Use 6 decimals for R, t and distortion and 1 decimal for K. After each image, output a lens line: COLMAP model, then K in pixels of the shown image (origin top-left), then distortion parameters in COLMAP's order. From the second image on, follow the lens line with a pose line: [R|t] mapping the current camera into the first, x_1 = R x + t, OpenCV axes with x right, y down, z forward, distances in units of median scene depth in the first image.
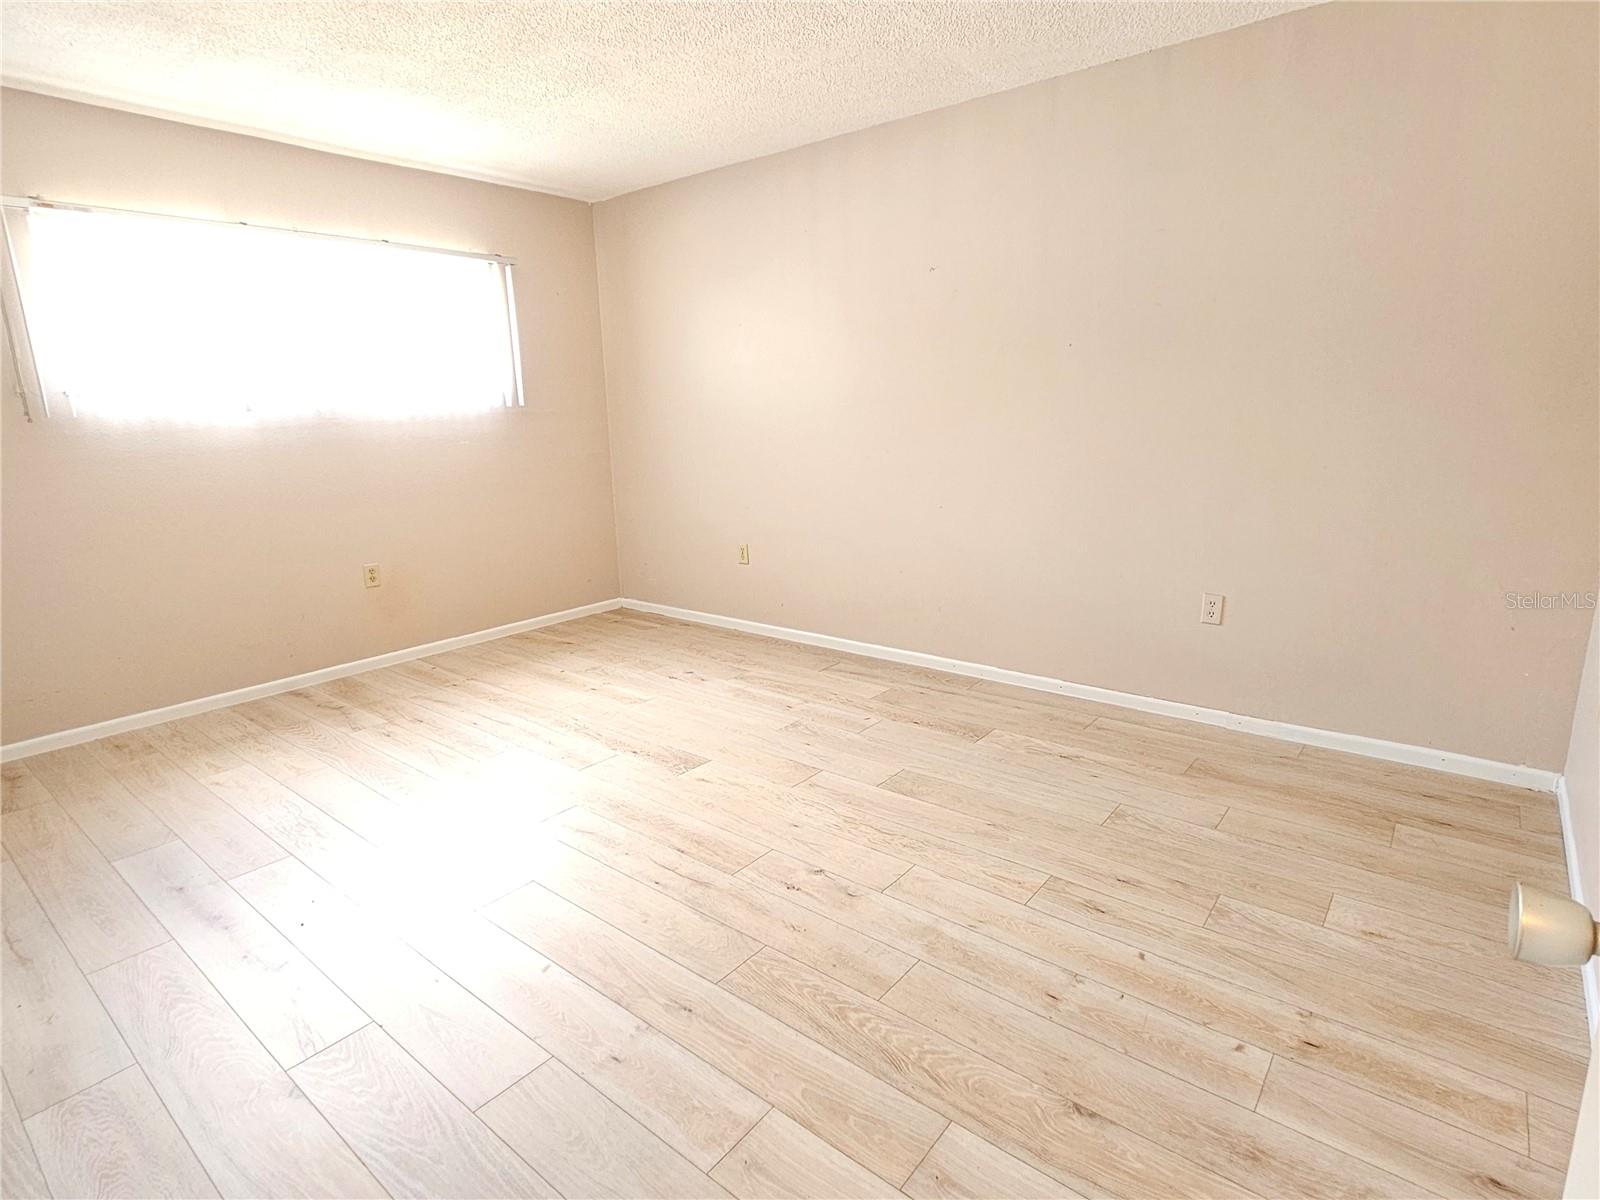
lens RADIAL K [[840.0, 0, 792.2], [0, 840.0, 591.1], [0, 0, 1]] dist [0.003349, -0.001203]
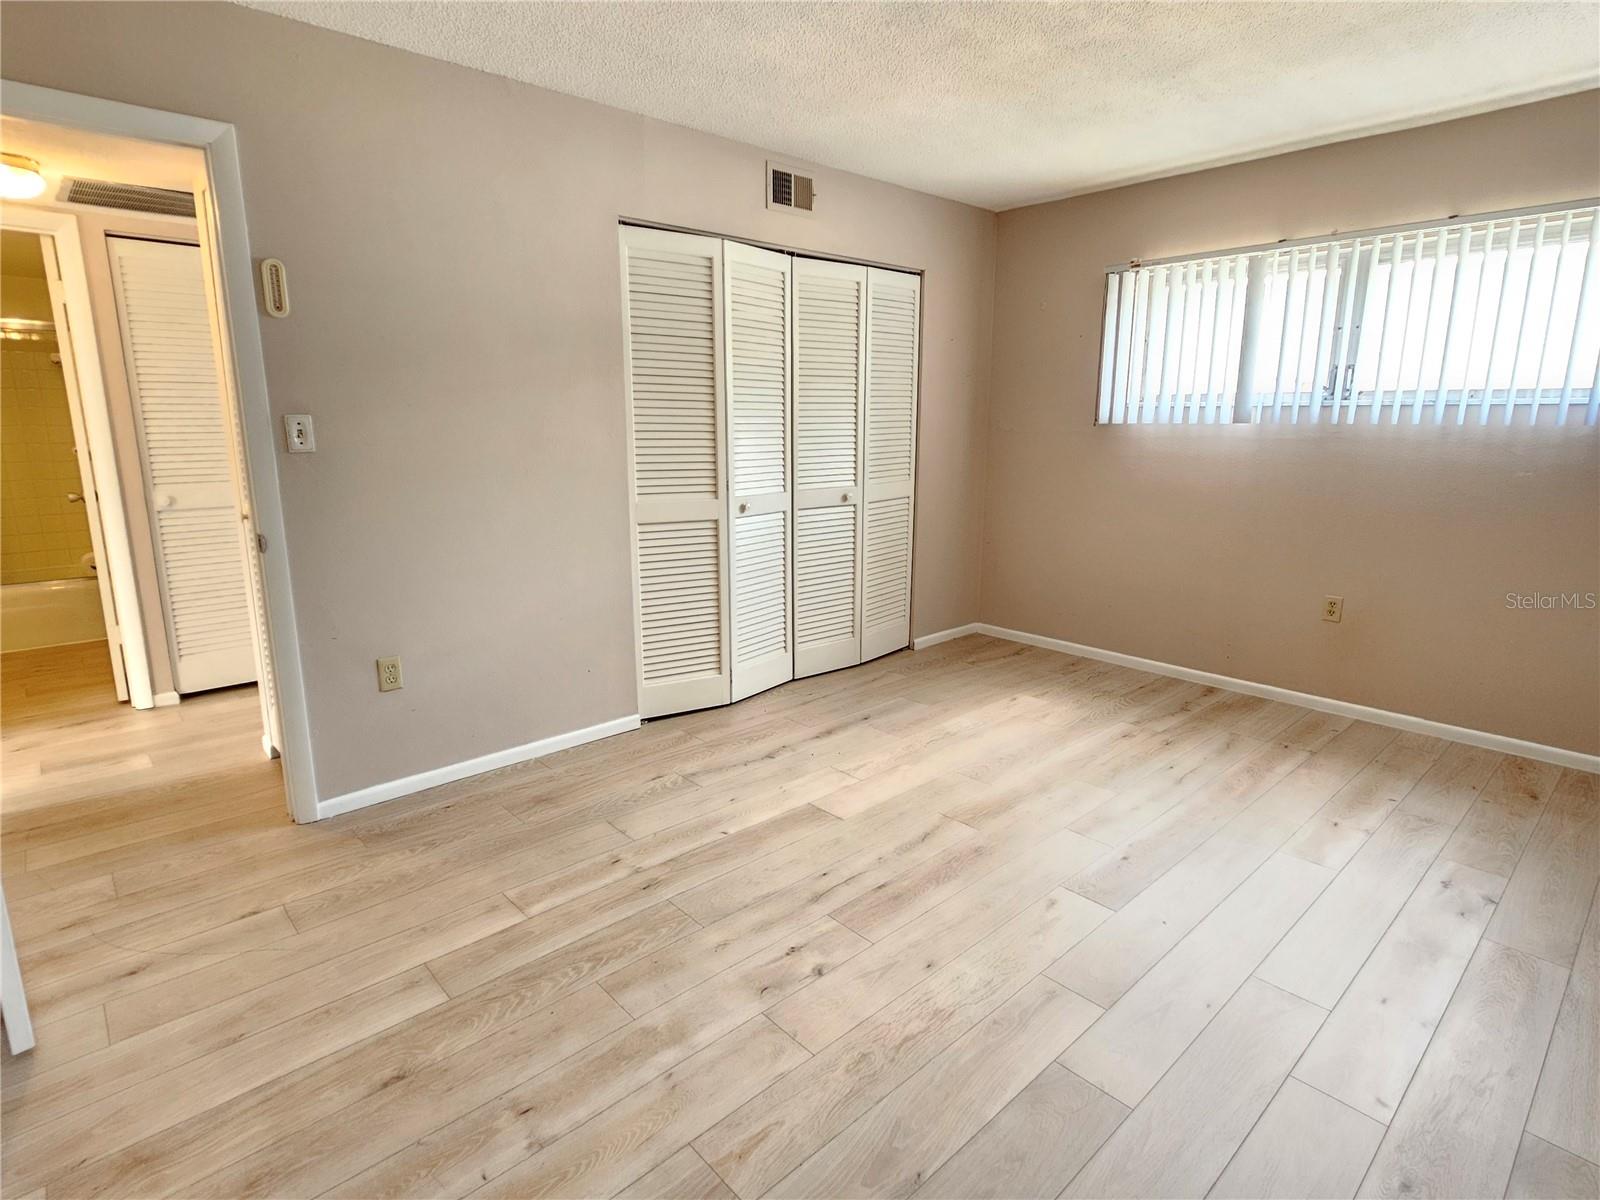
lens RADIAL K [[840.0, 0, 809.6], [0, 840.0, 595.7], [0, 0, 1]] dist [0.003349, -0.001203]
pose [[-0.134770, 0.233954, -0.962862, 0.757910], [-0.213893, 0.941948, 0.258811, -0.253014], [0.967516, 0.240830, -0.076905, 0.925821]]
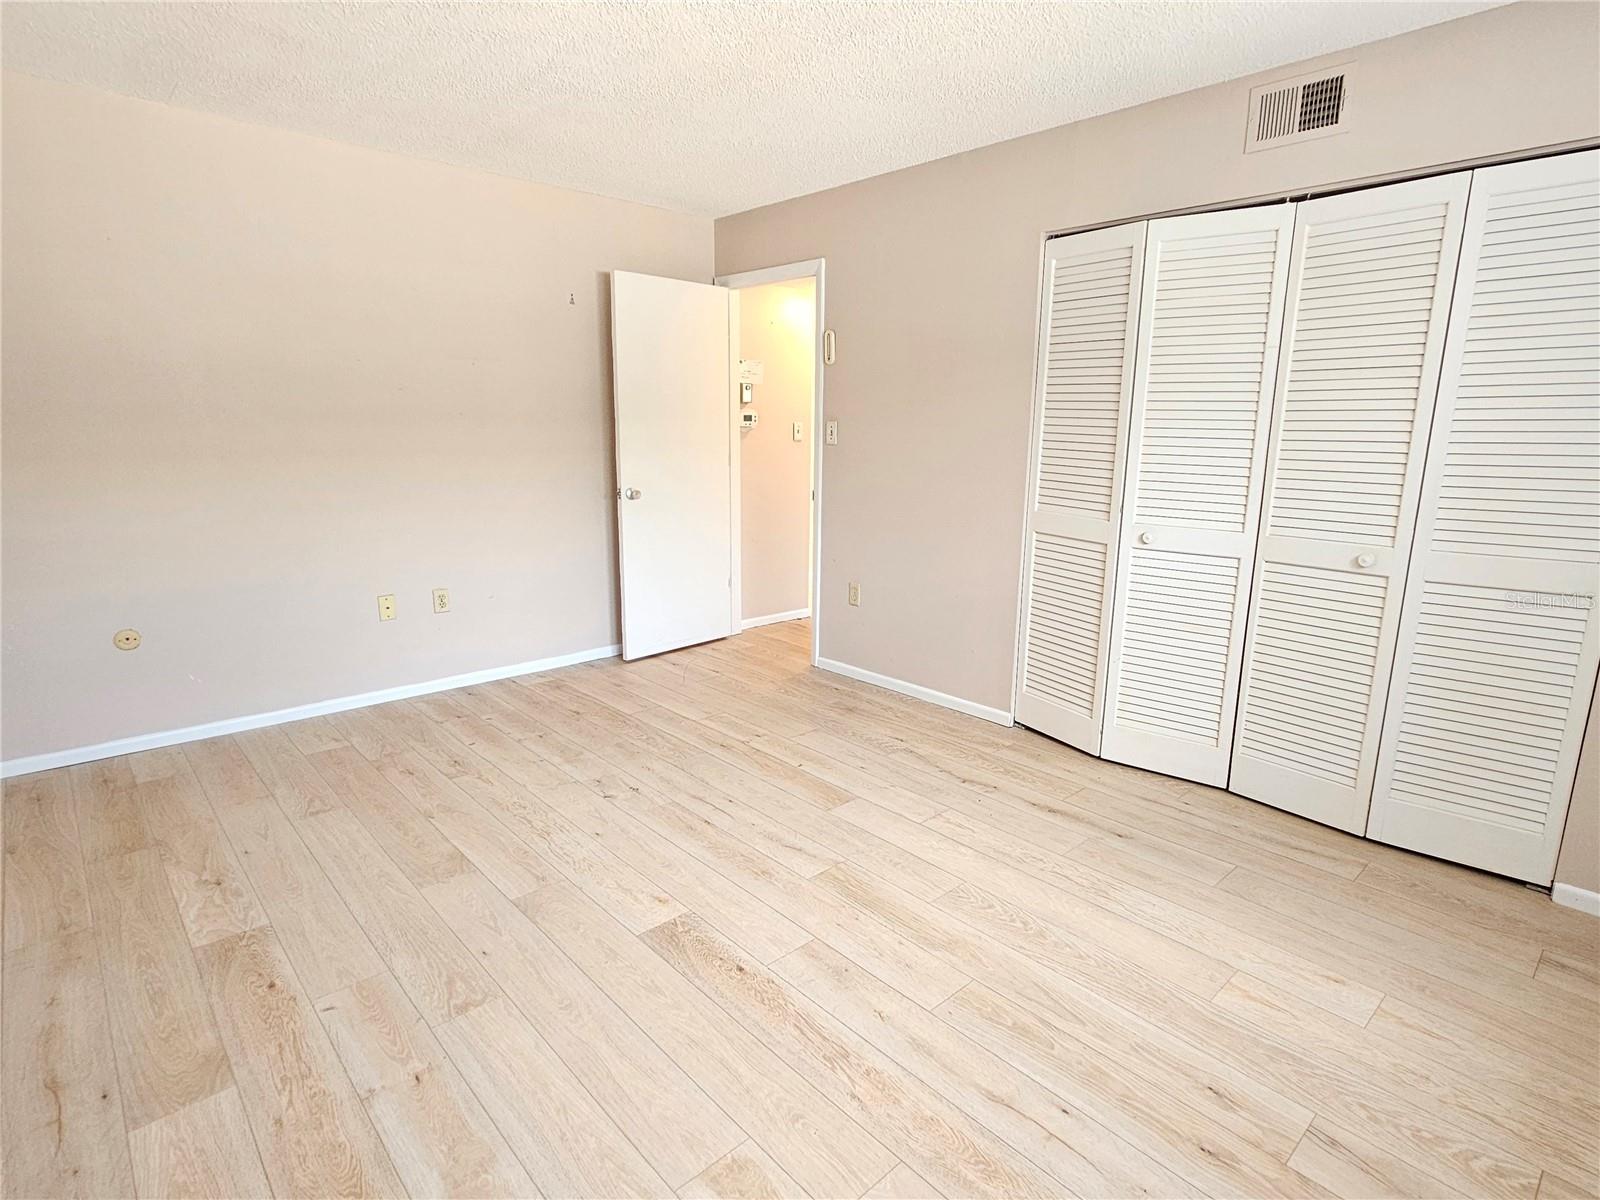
lens RADIAL K [[840.0, 0, 797.1], [0, 840.0, 600.6], [0, 0, 1]] dist [0.003349, -0.001203]
pose [[-0.989761, -0.016297, 0.141803, -0.420025], [0.044240, 0.909512, 0.413317, -0.447752], [-0.135707, 0.415358, -0.899478, 1.925197]]
